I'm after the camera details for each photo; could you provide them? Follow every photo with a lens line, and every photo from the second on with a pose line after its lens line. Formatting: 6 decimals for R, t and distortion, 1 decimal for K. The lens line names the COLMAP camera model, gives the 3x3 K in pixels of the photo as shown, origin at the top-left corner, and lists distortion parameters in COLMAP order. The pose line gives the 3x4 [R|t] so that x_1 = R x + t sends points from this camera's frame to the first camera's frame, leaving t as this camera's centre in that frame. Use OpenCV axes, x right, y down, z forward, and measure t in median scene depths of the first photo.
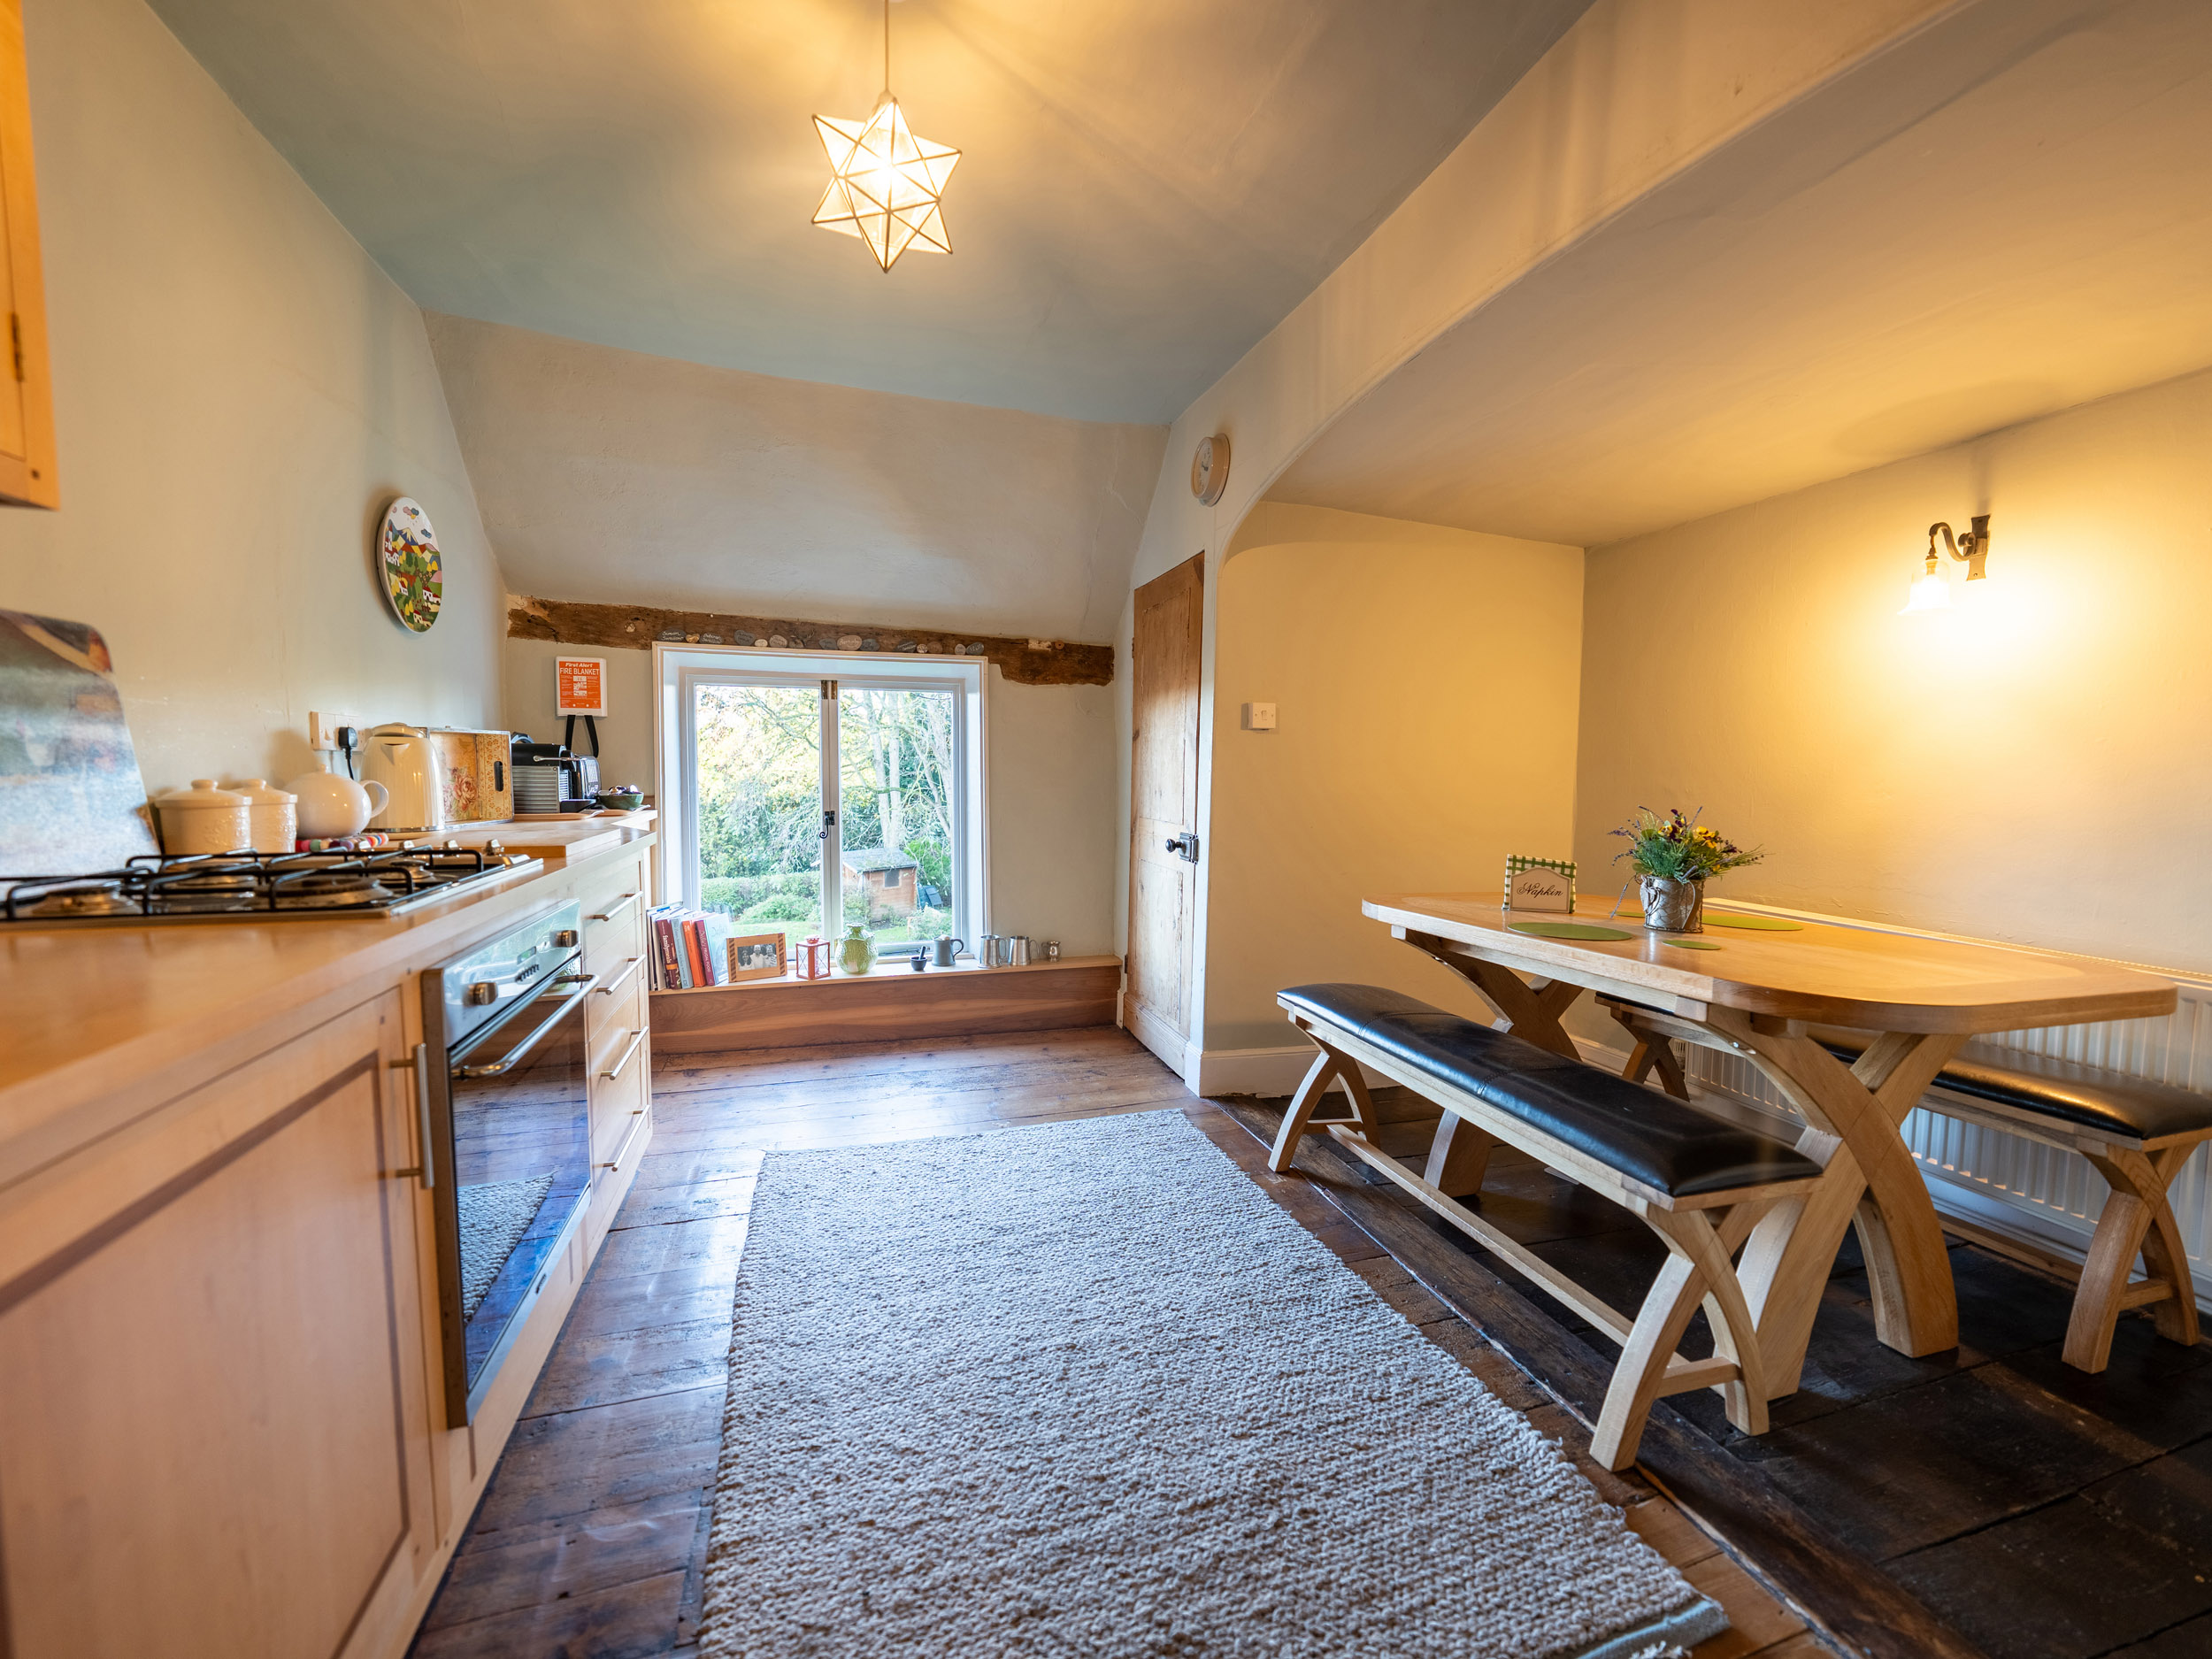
lens RADIAL K [[875.2, 0, 1104.1], [0, 875.2, 817.2], [0, 0, 1]] dist [-0.026173, 0.005607]
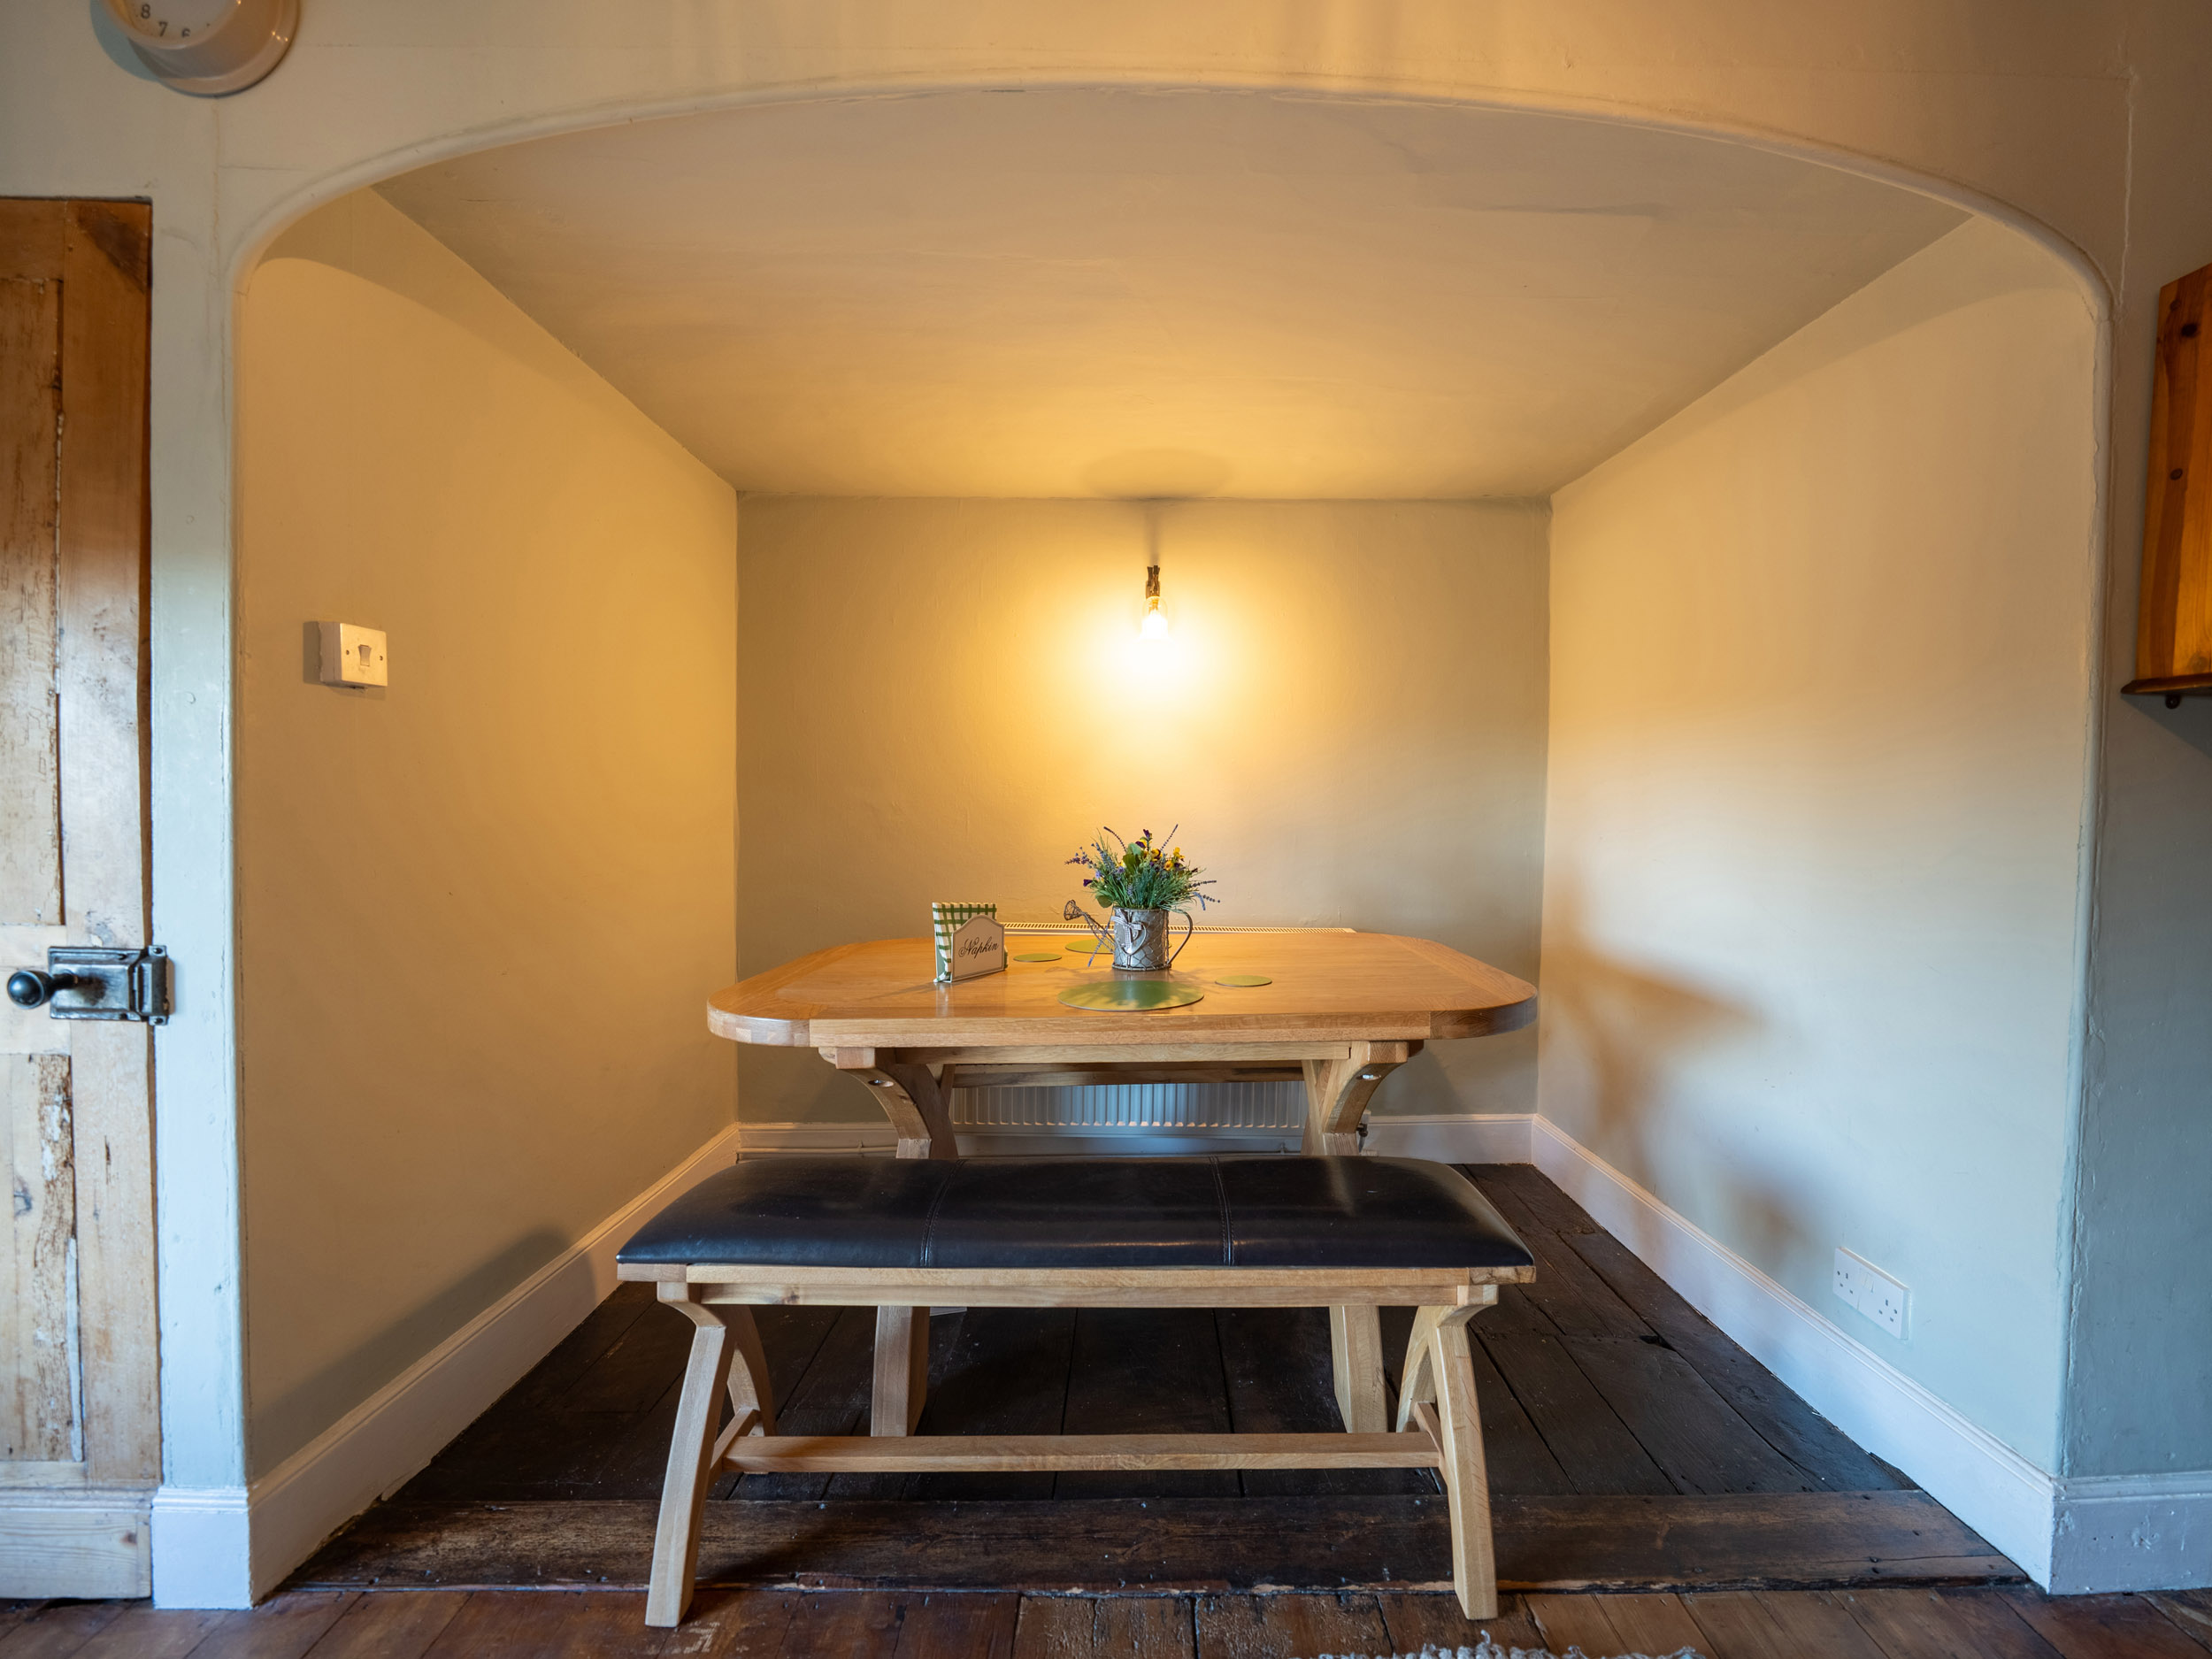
lens RADIAL K [[923.8, 0, 1109.6], [0, 923.8, 821.7], [0, 0, 1]] dist [-0.035094, 0.006215]
pose [[0.278357, -0.038507, 0.959705, -0.197636], [0.043314, 0.998683, 0.027508, -0.035623], [-0.959500, 0.033912, 0.279659, 0.645854]]
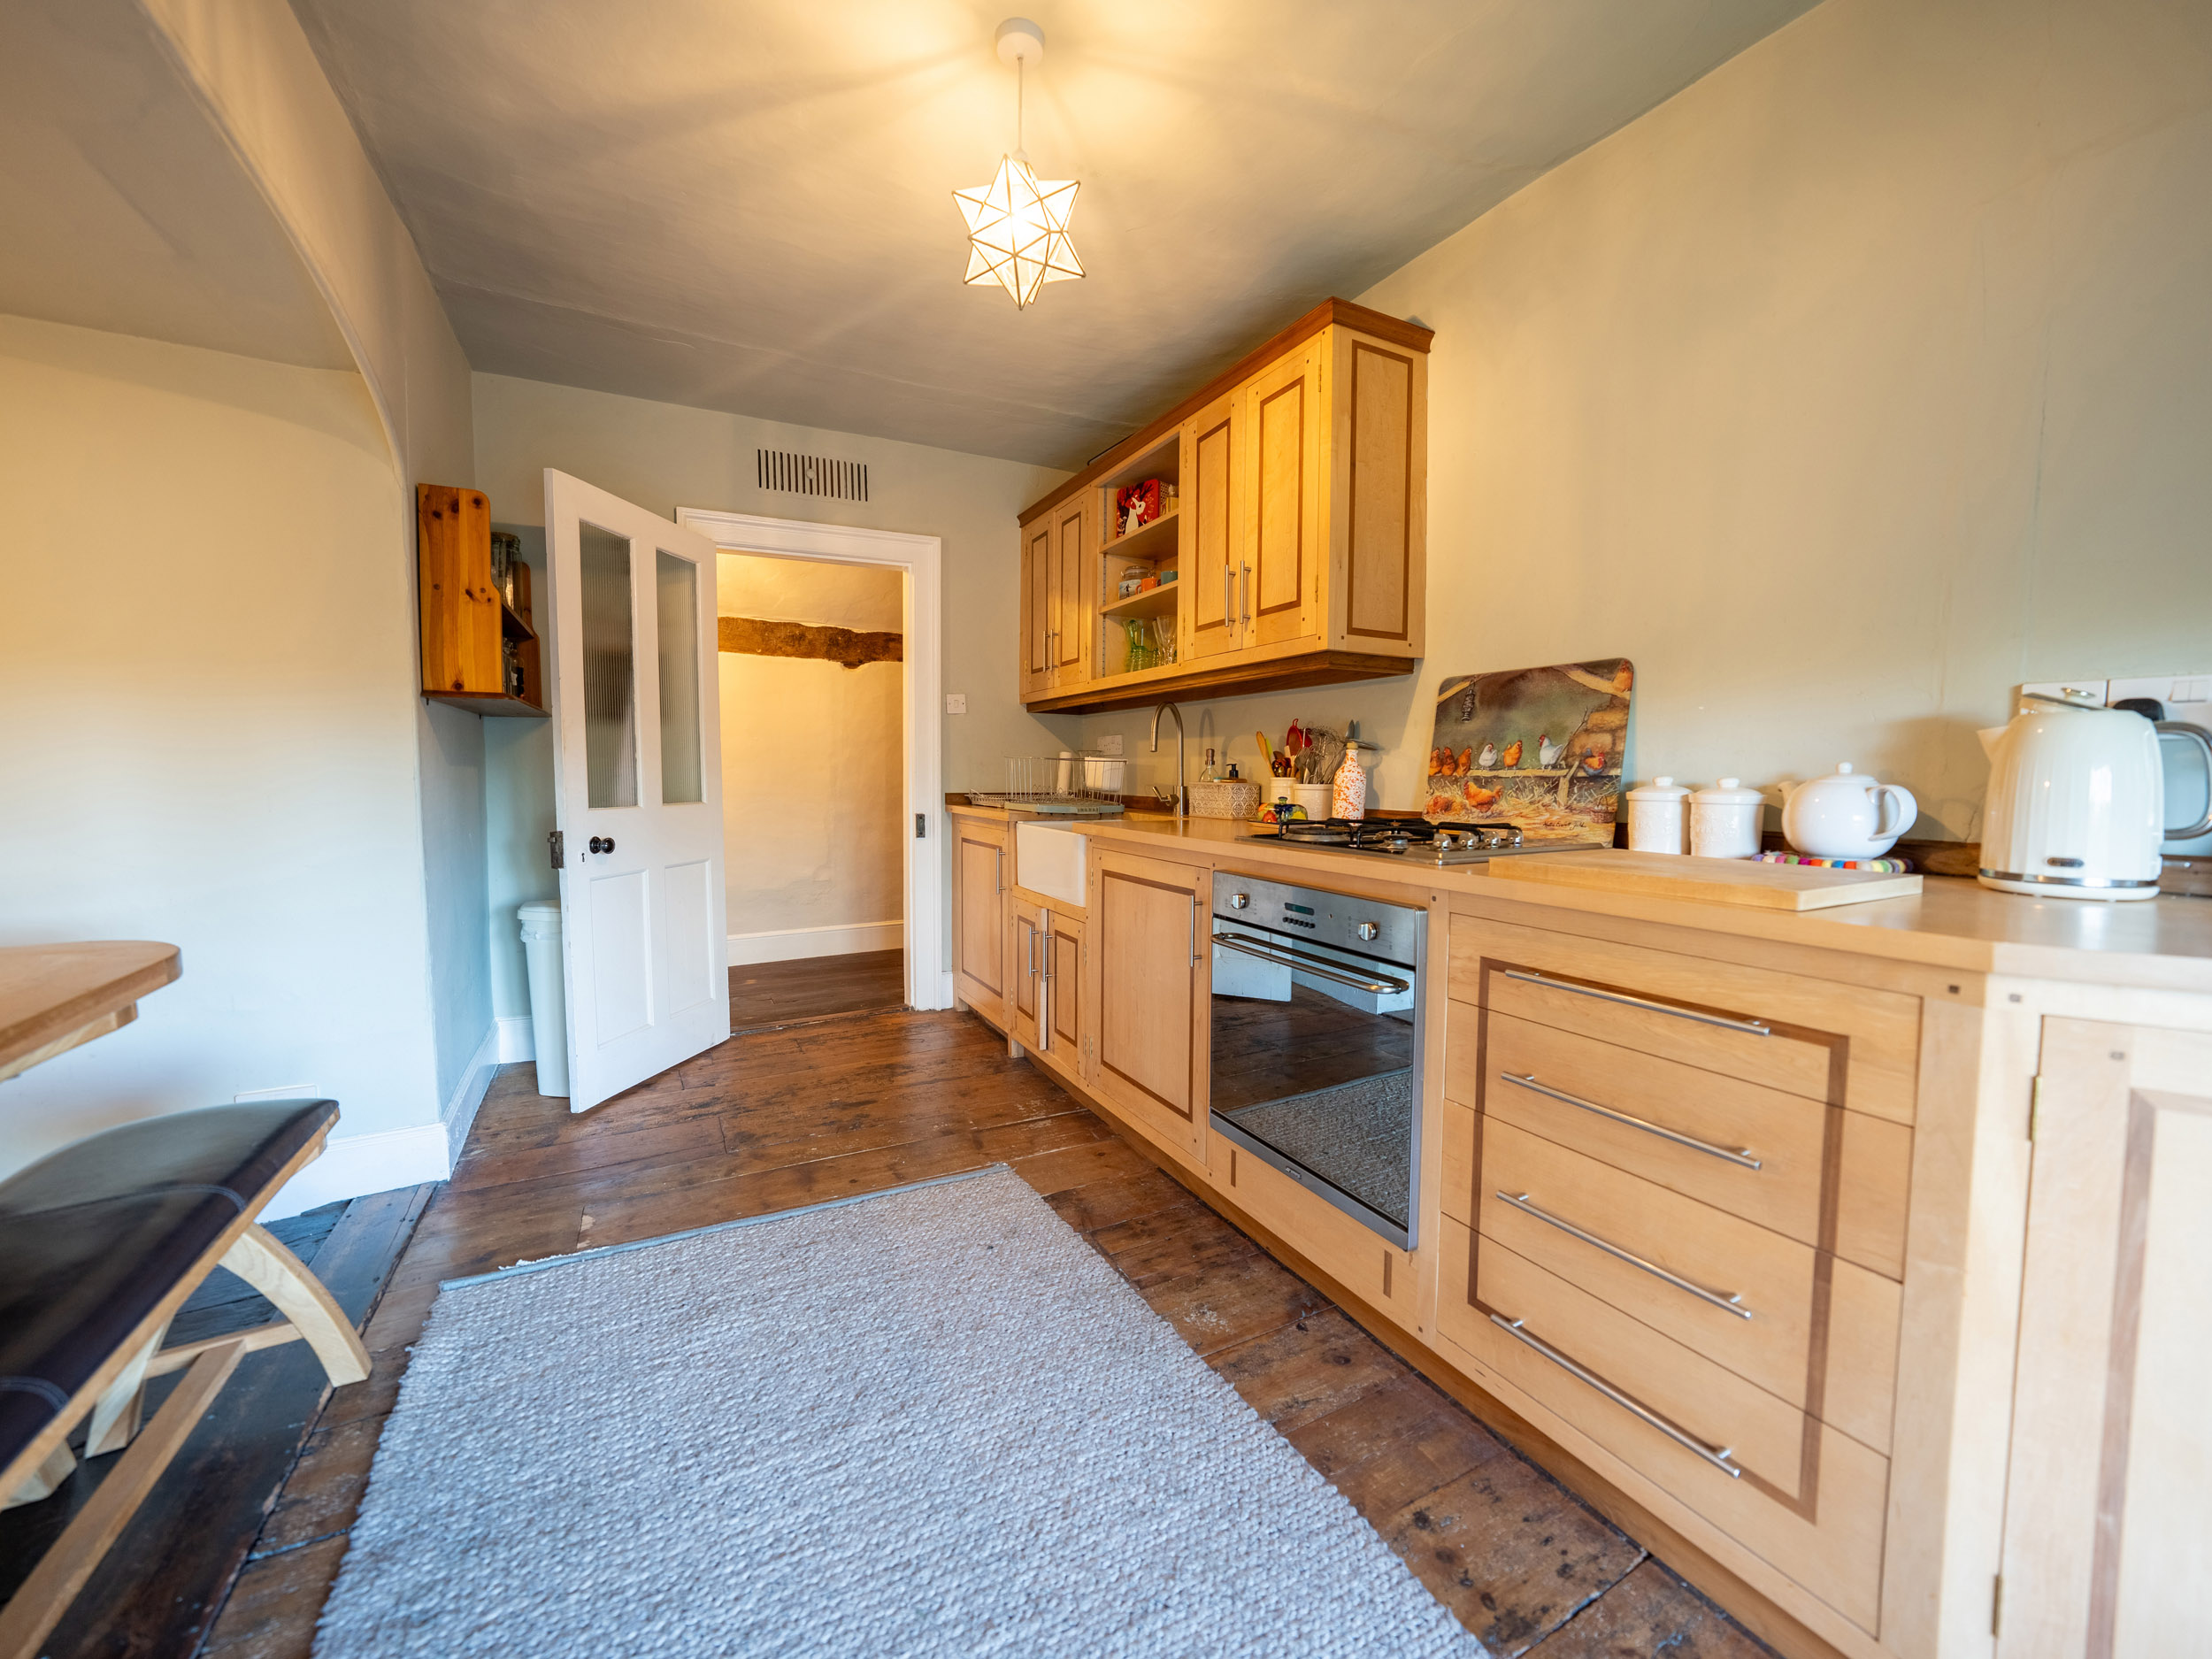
lens RADIAL K [[875.2, 0, 1104.1], [0, 875.2, 817.2], [0, 0, 1]] dist [-0.026173, 0.005607]
pose [[-0.982726, -0.004633, -0.185011, -0.086511], [-0.025022, 0.993834, 0.108022, -0.061212], [0.183369, 0.110785, -0.976782, 1.306532]]
